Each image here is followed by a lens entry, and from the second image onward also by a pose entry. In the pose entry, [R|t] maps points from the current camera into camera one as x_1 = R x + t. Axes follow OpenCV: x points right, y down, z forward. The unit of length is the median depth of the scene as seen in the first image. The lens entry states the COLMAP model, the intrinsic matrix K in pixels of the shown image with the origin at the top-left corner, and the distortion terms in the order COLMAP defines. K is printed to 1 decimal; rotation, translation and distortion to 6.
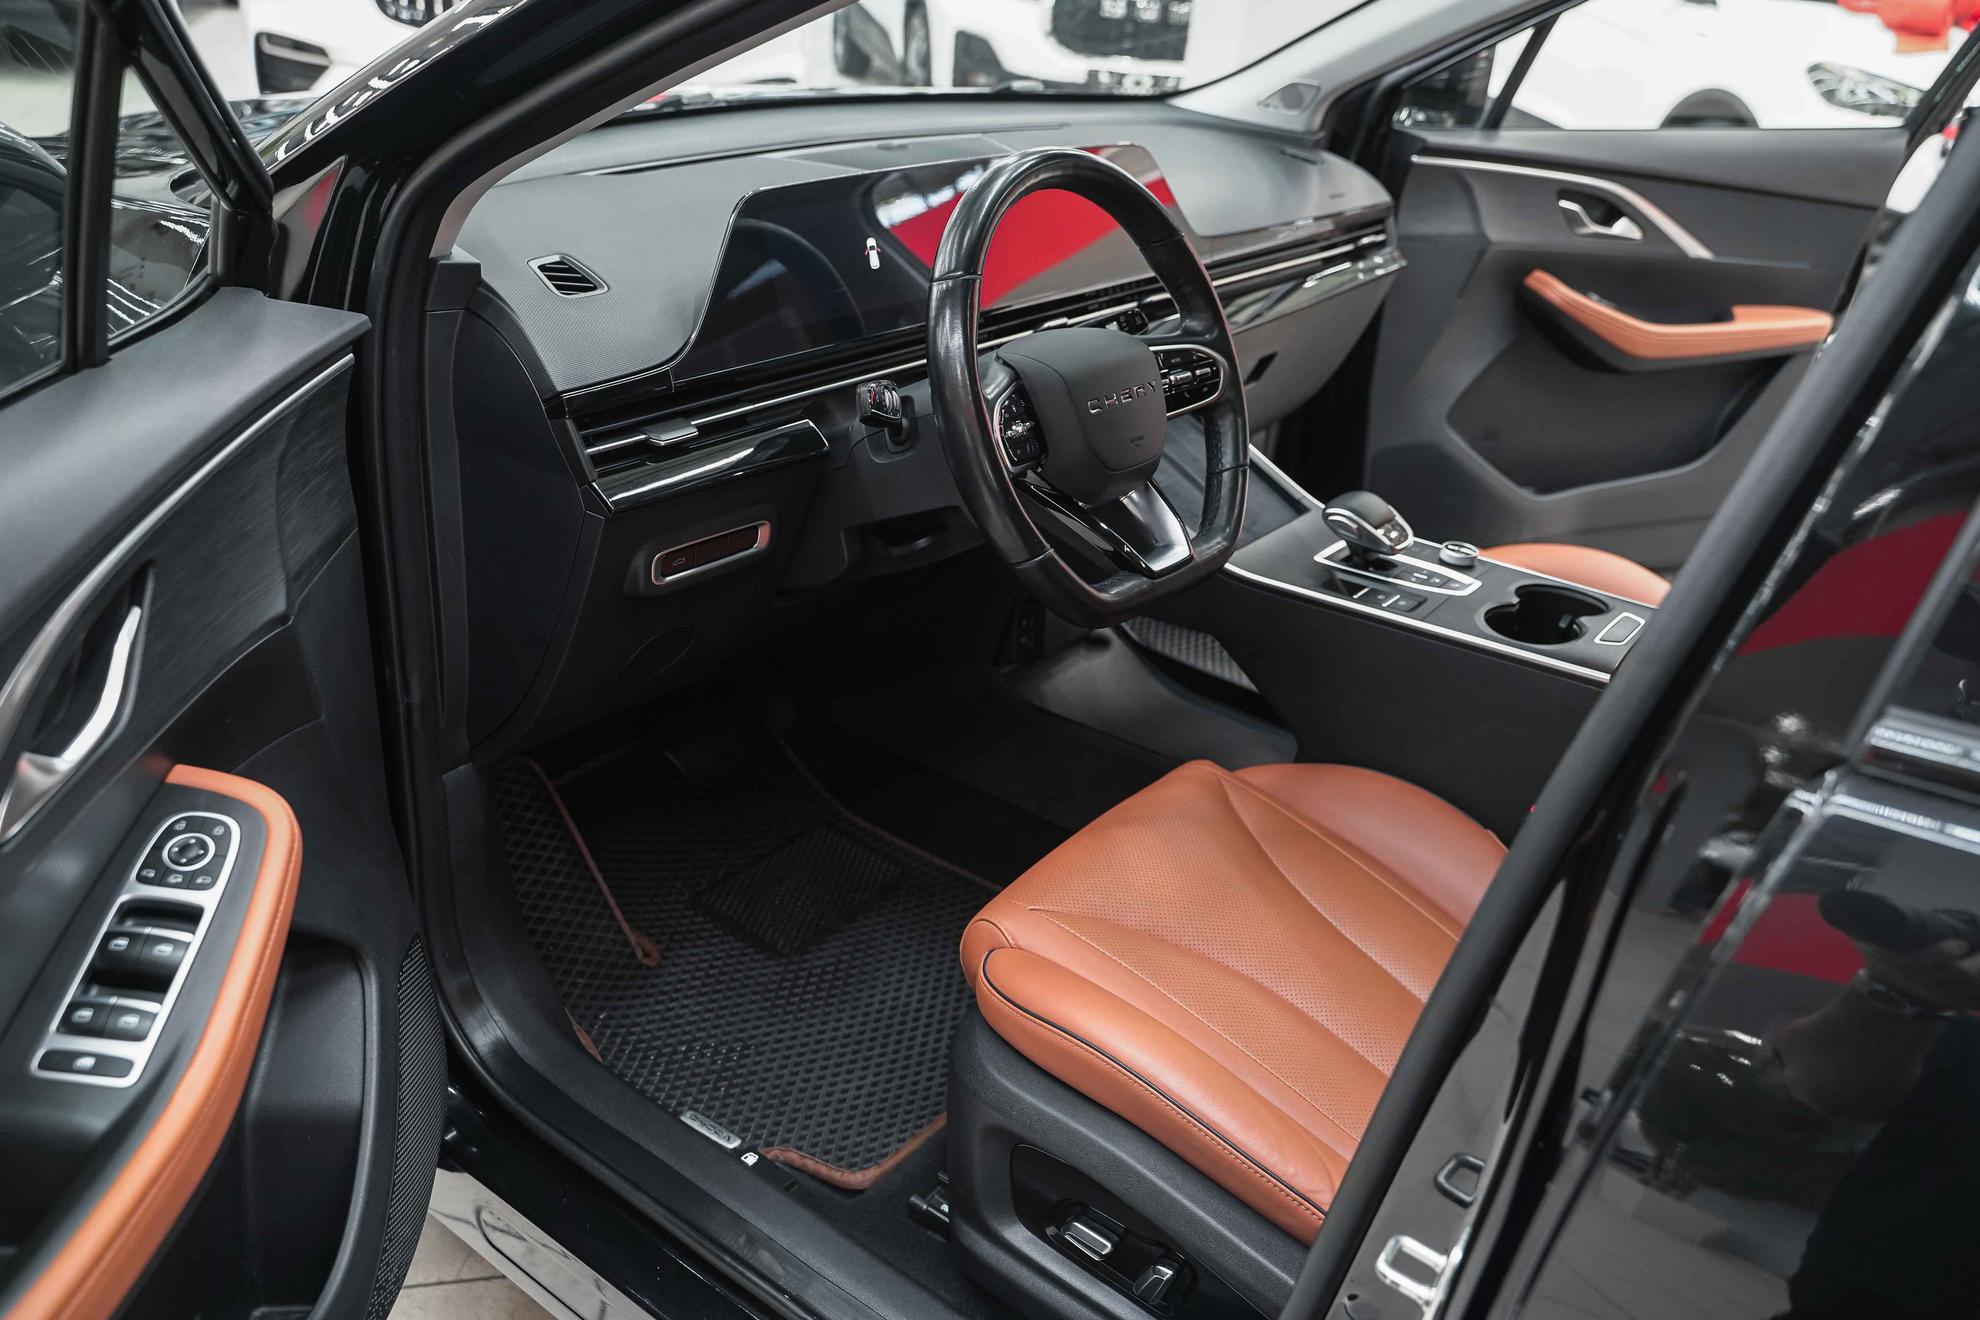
lens RADIAL K [[1756.2, 0, 990.0], [0, 1756.2, 660.0], [0, 0, 1]] dist [-0.002626, -0.013677]
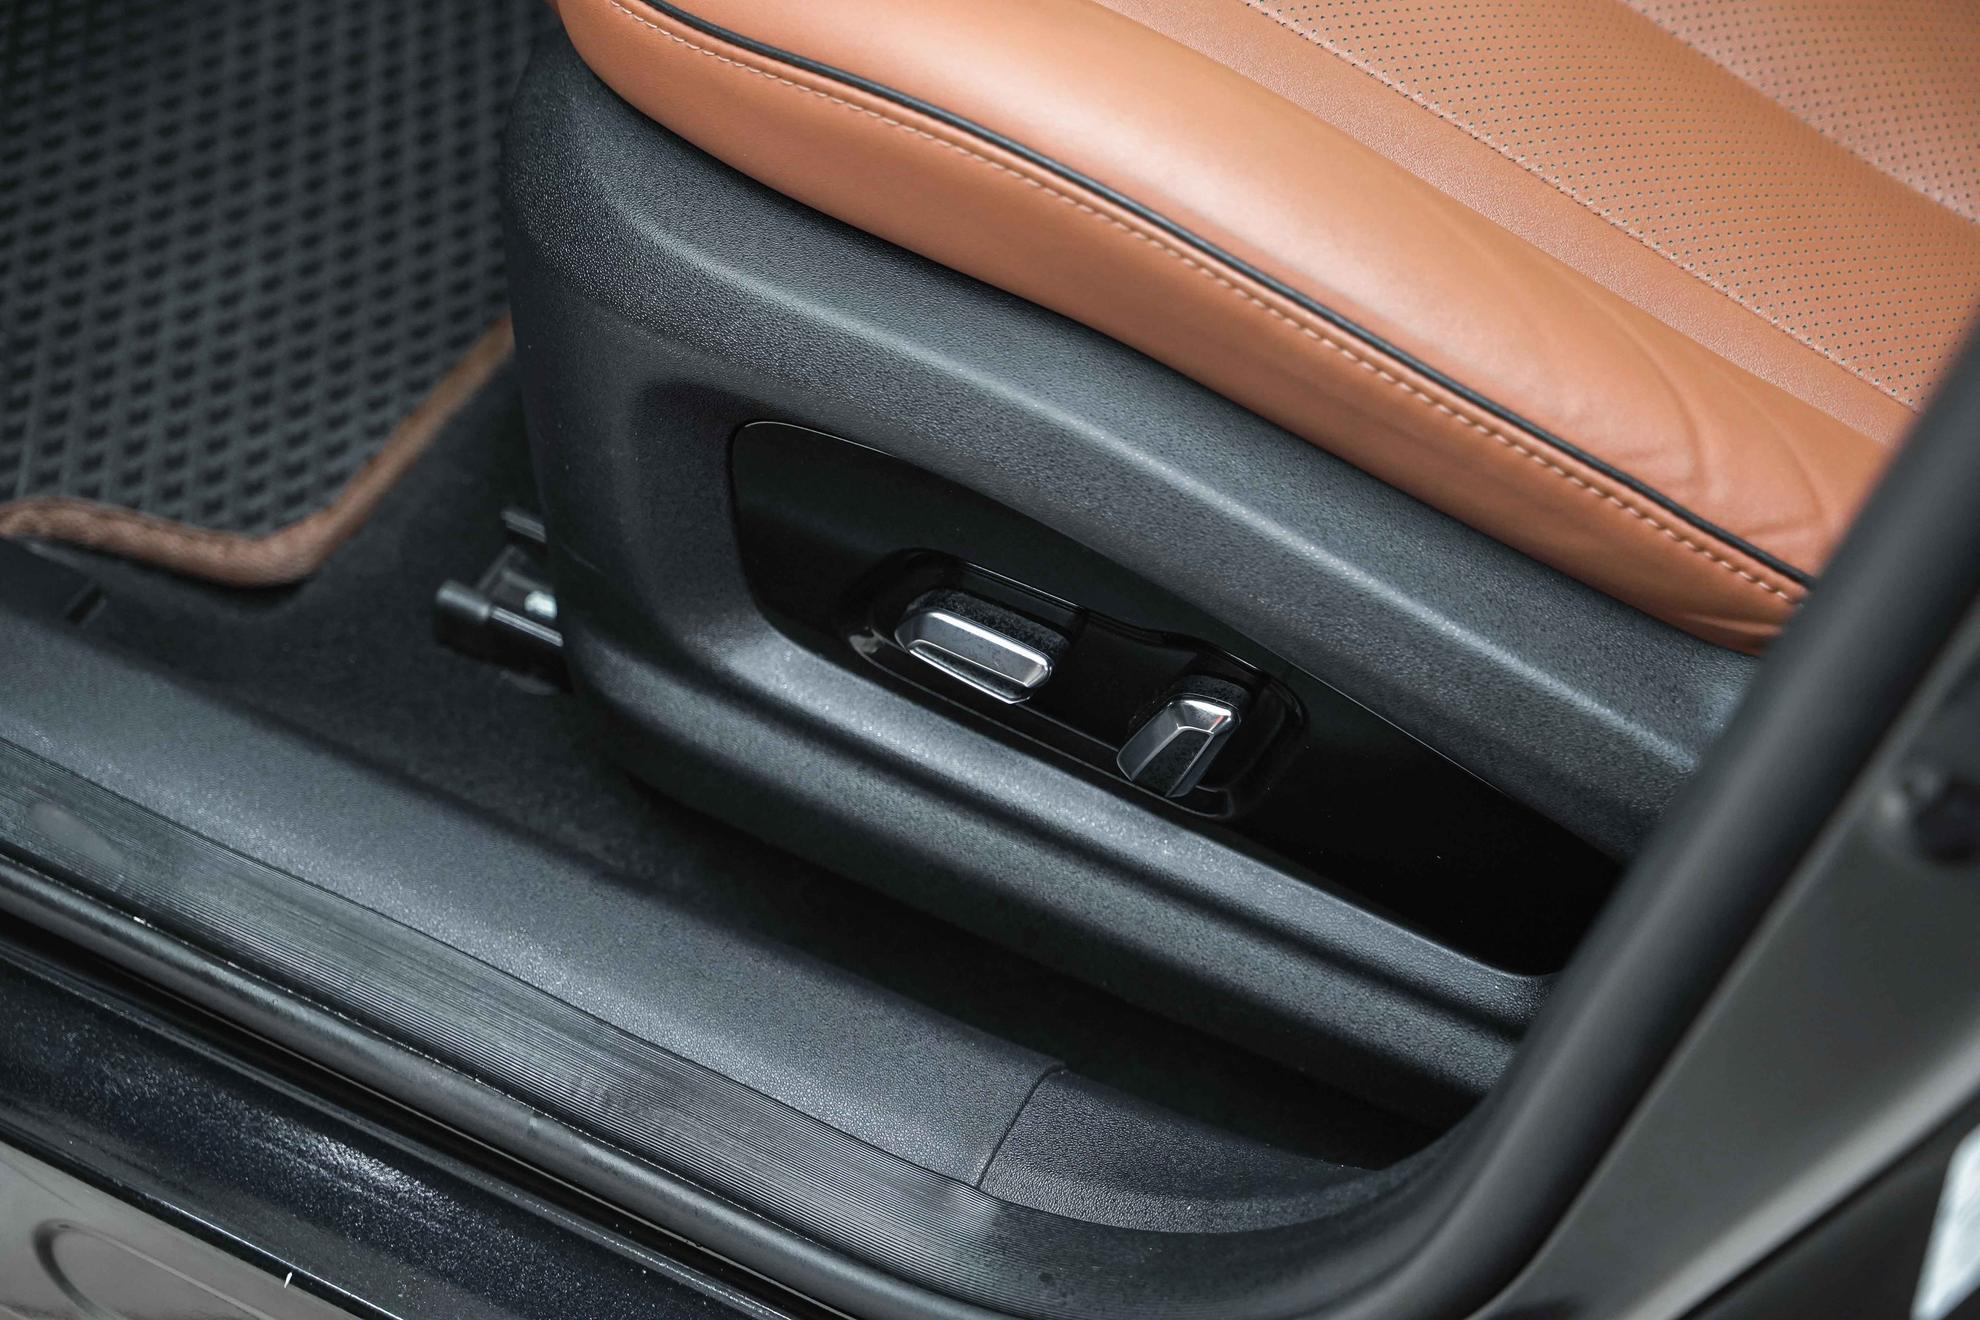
lens RADIAL K [[3785.2, 0, 990.0], [0, 3785.2, 660.0], [0, 0, 1]] dist [0.030063, 0.193596]
pose [[0.980554, -0.149102, 0.127600, -0.035948], [0.090720, 0.920945, 0.378986, 0.039151], [-0.174020, -0.360041, 0.916563, 0.275079]]
